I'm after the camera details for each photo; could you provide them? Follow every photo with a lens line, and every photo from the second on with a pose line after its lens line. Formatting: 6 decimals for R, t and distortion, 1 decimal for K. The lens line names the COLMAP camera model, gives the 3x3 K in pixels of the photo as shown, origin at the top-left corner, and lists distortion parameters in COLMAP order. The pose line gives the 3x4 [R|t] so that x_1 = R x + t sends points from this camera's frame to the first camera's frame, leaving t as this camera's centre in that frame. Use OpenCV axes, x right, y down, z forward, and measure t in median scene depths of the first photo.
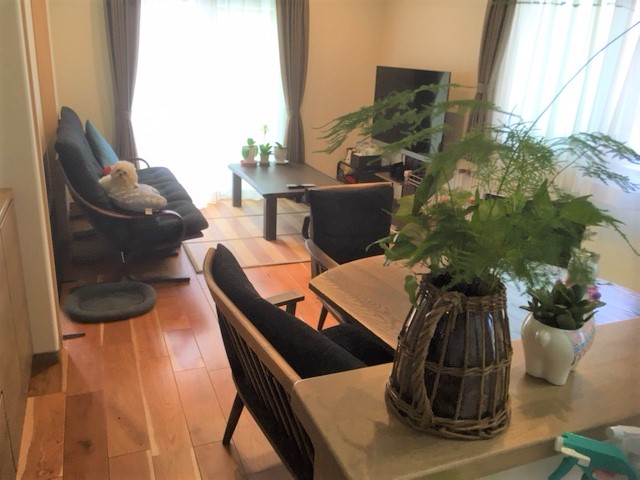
lens RADIAL K [[533.1, 0, 316.0], [0, 533.1, 236.8], [0, 0, 1]] dist [0.053739, -0.079386]
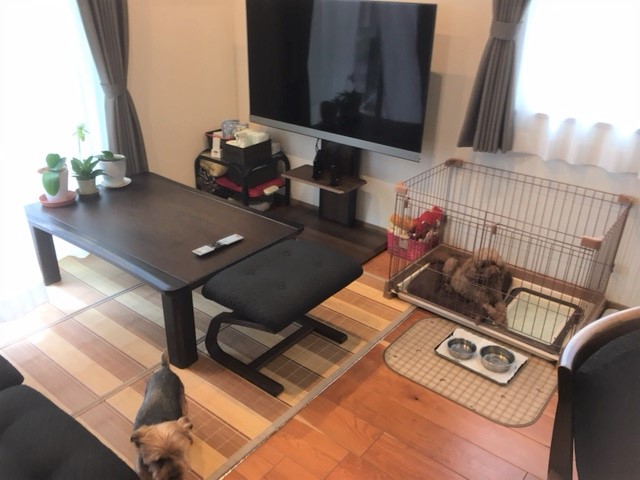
lens RADIAL K [[533.1, 0, 316.0], [0, 533.1, 236.8], [0, 0, 1]] dist [0.053739, -0.079386]
pose [[0.866727, -0.237161, 0.438792, -0.173712], [0.175343, 0.968450, 0.177087, -0.180613], [-0.466946, -0.076547, 0.880967, 0.504762]]
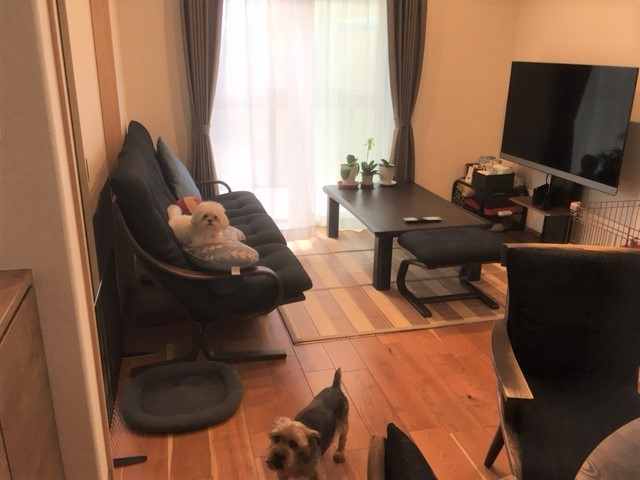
lens RADIAL K [[533.1, 0, 316.0], [0, 533.1, 236.8], [0, 0, 1]] dist [0.053739, -0.079386]
pose [[0.992053, 0.015017, -0.124920, -0.084899], [-0.015128, 0.999886, 0.000065, -0.069188], [0.124907, 0.001826, 0.992167, 0.220982]]
